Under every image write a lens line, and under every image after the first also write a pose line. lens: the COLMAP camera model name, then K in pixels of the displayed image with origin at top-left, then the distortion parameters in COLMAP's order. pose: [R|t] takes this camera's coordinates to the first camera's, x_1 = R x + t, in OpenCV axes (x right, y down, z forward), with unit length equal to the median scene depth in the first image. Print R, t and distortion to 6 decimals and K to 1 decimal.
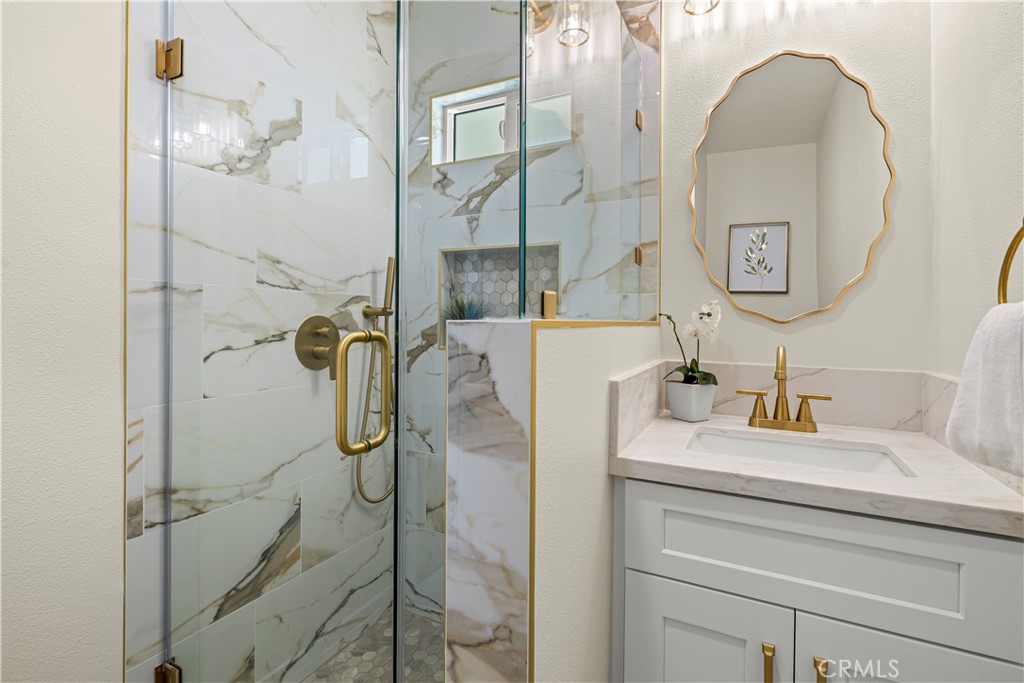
lens RADIAL K [[466.9, 0, 488.8], [0, 466.9, 318.6], [0, 0, 1]] dist [-0.002573, 0.002180]
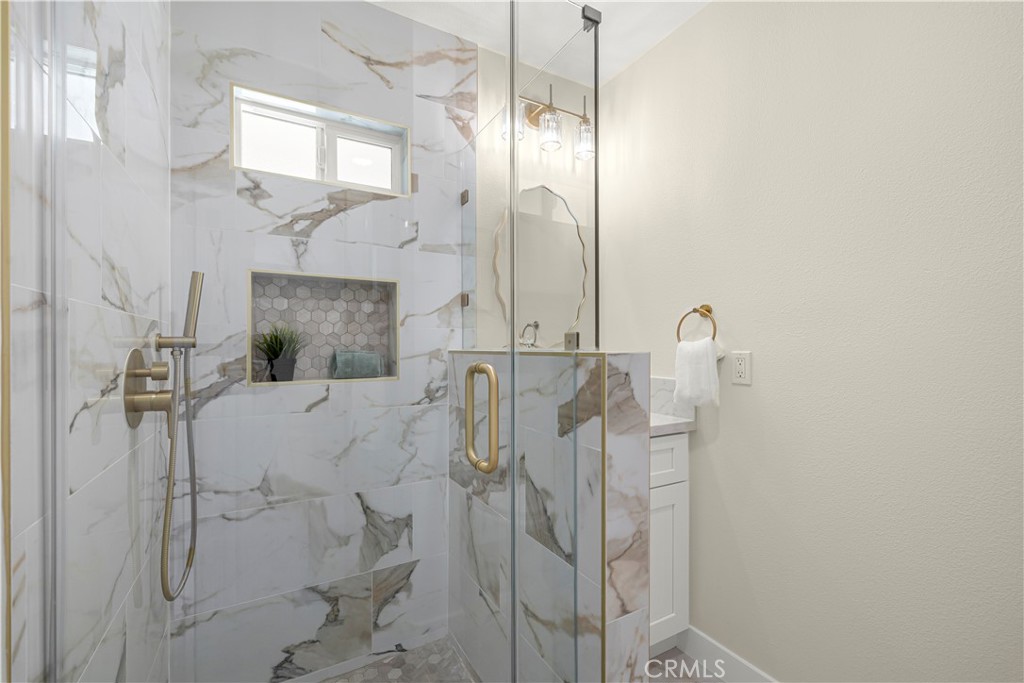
lens RADIAL K [[437.6, 0, 509.3], [0, 437.6, 344.4], [0, 0, 1]] dist [-0.001331, 0.000980]
pose [[0.561170, -0.007074, 0.827670, -0.602666], [0.006395, 0.999971, 0.004211, -0.012999], [-0.827676, 0.002930, 0.561199, 0.191197]]
